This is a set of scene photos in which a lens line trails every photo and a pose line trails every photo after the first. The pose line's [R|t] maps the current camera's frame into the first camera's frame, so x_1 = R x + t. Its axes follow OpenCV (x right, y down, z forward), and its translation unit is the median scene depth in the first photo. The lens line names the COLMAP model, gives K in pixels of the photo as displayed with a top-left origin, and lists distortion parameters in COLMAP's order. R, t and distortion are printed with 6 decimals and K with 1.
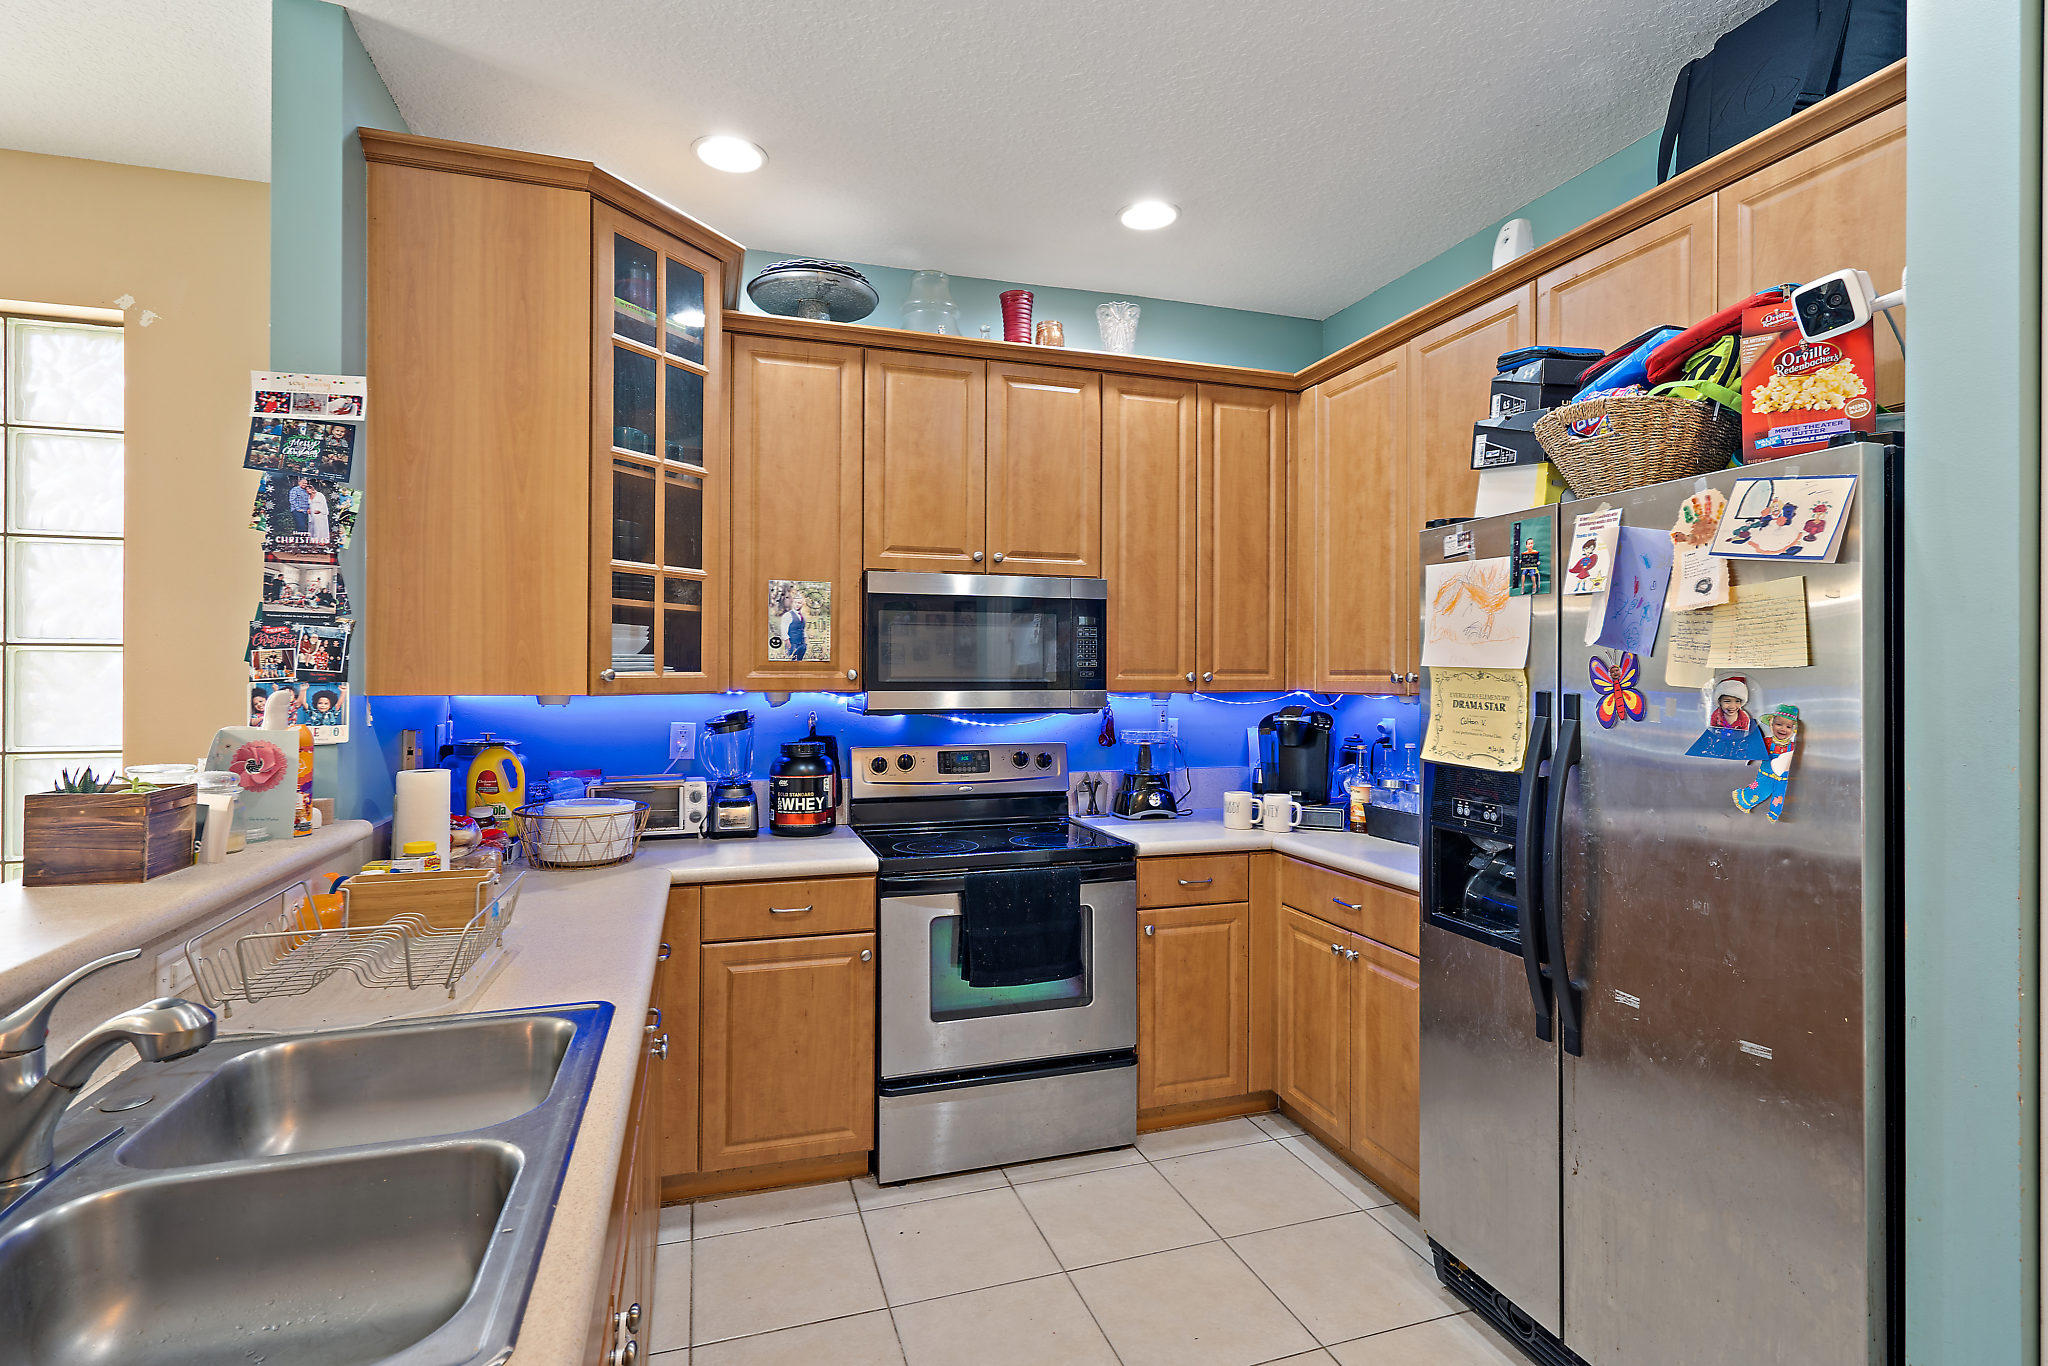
lens RADIAL K [[967.9, 0, 1033.8], [0, 967.9, 668.4], [0, 0, 1]] dist [0.001467, 0.000739]
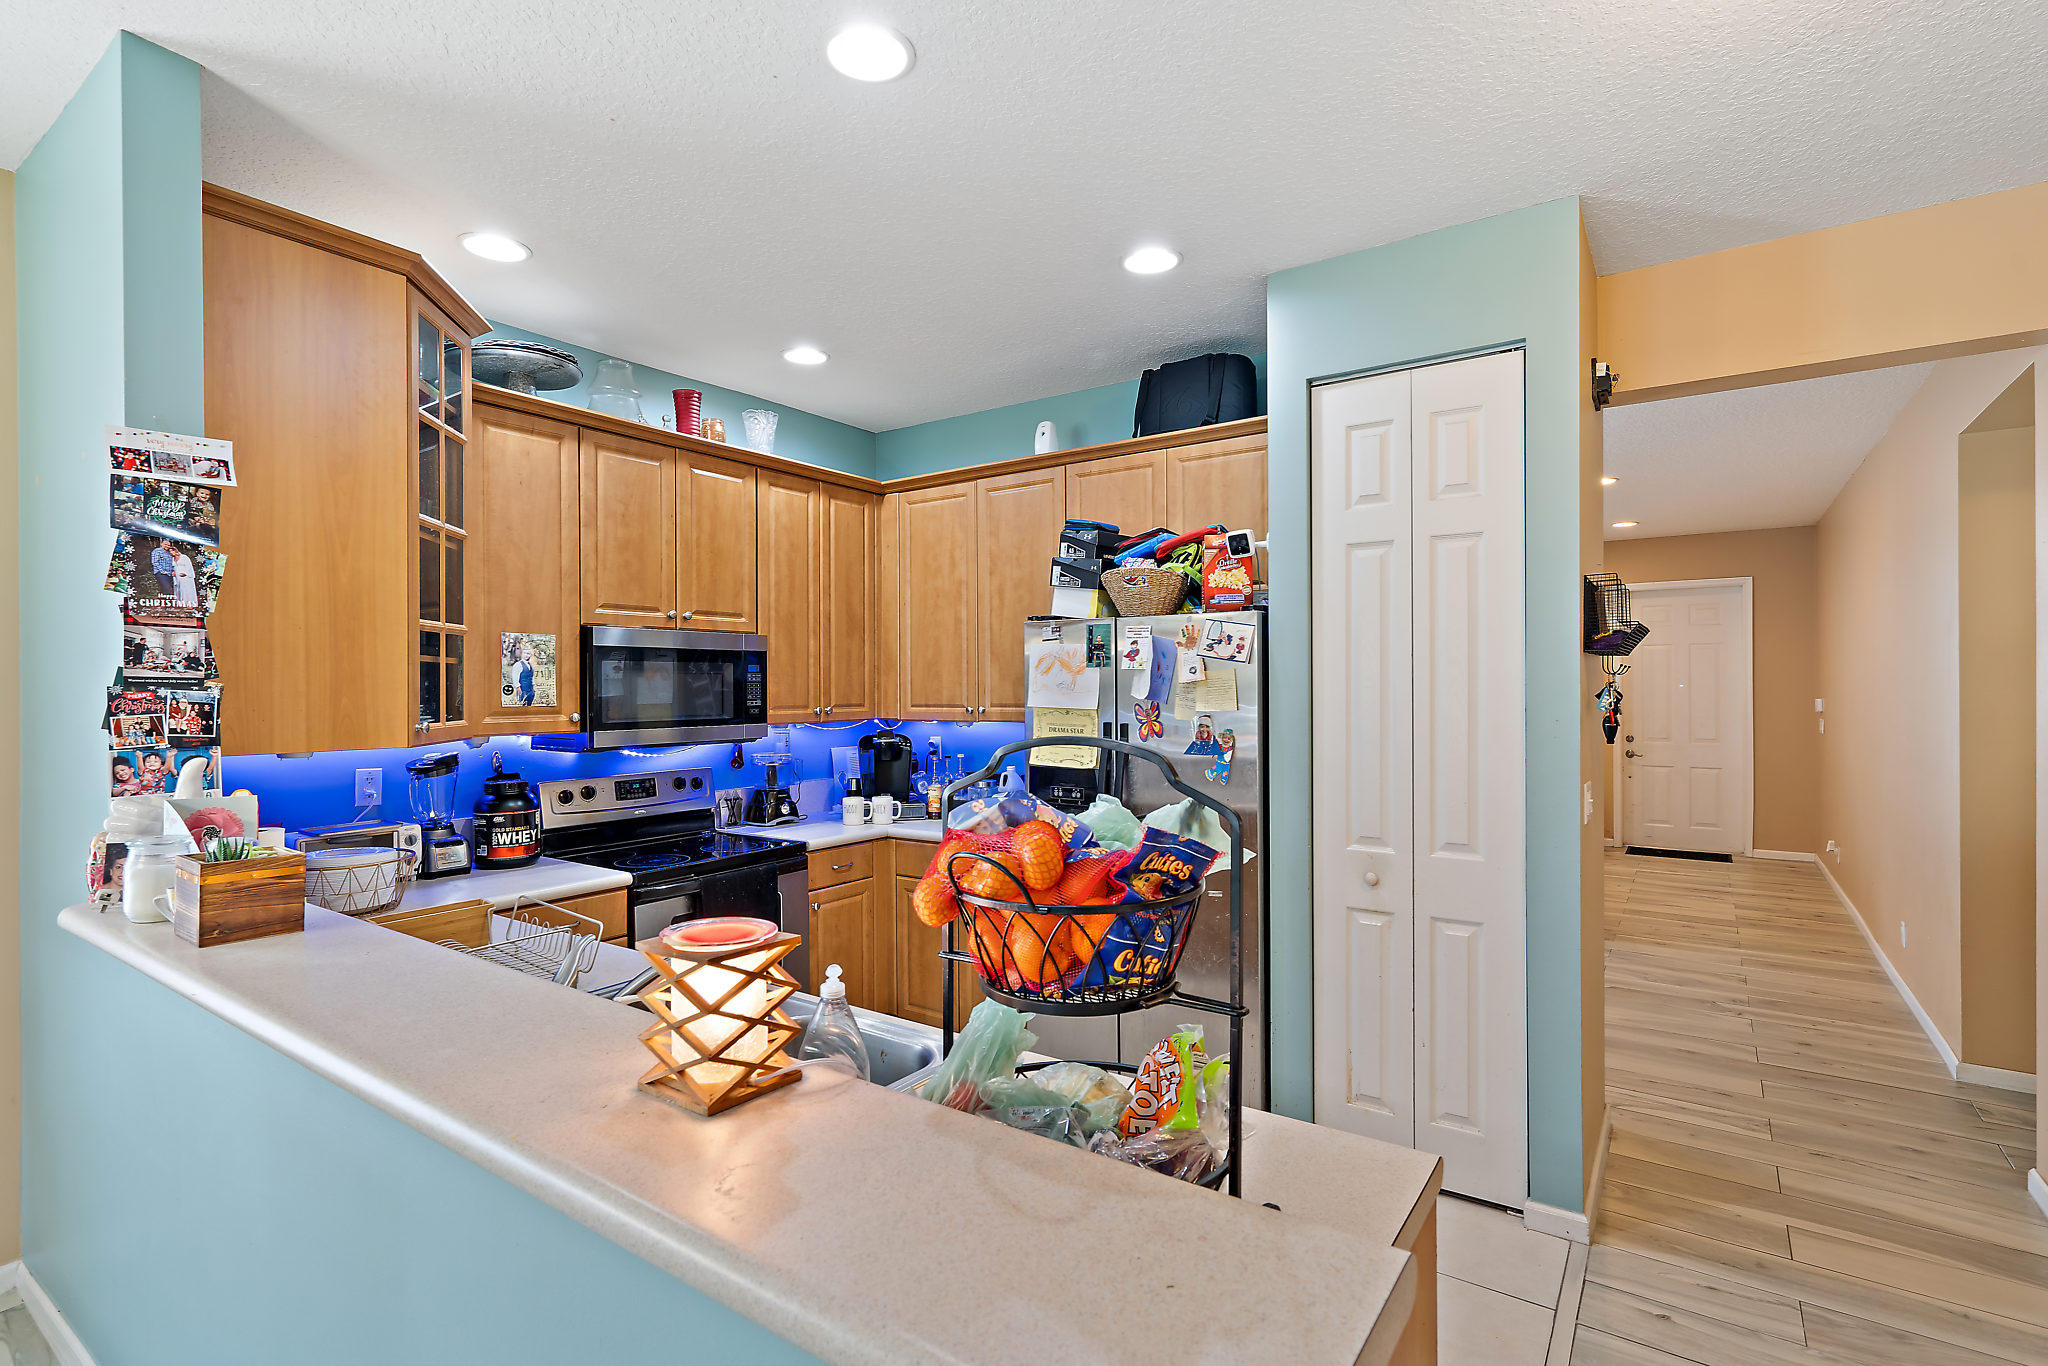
lens RADIAL K [[967.9, 0, 1037.0], [0, 967.9, 684.2], [0, 0, 1]] dist [0.001467, 0.000739]
pose [[0.784118, -0.003870, 0.620600, -0.520731], [0.000267, 0.999983, 0.005899, -0.043323], [-0.620612, -0.004460, 0.784105, -0.243996]]
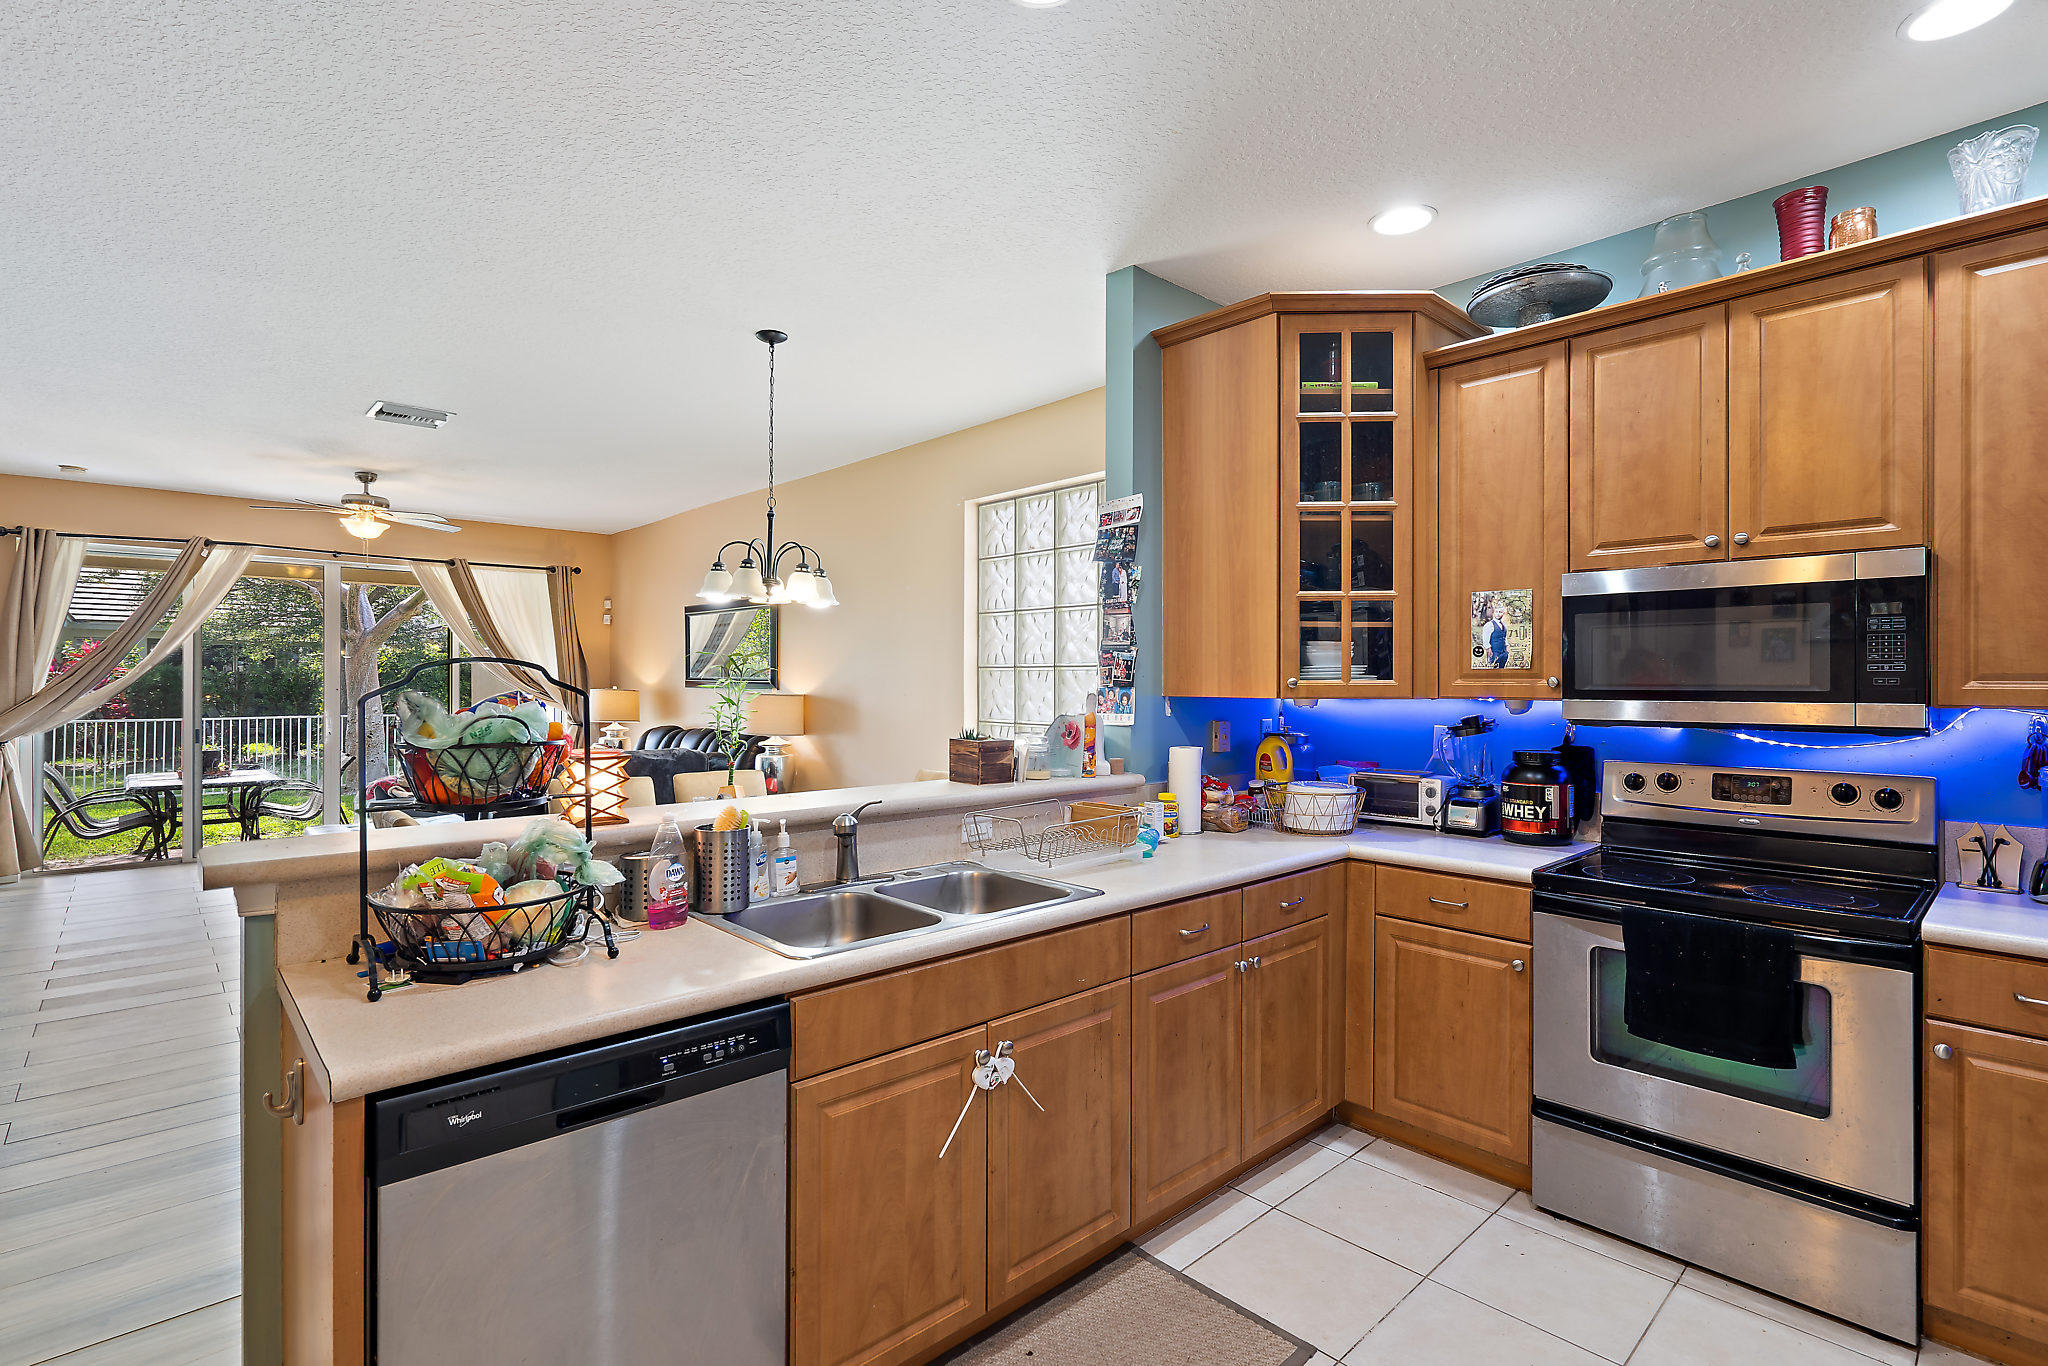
lens RADIAL K [[967.9, 0, 1032.2], [0, 967.9, 672.1], [0, 0, 1]] dist [0.001467, 0.000739]
pose [[0.431641, -0.009657, -0.901994, 0.512907], [0.006280, 0.999951, -0.007701, 0.000620], [0.902023, -0.002341, 0.431681, 0.125037]]
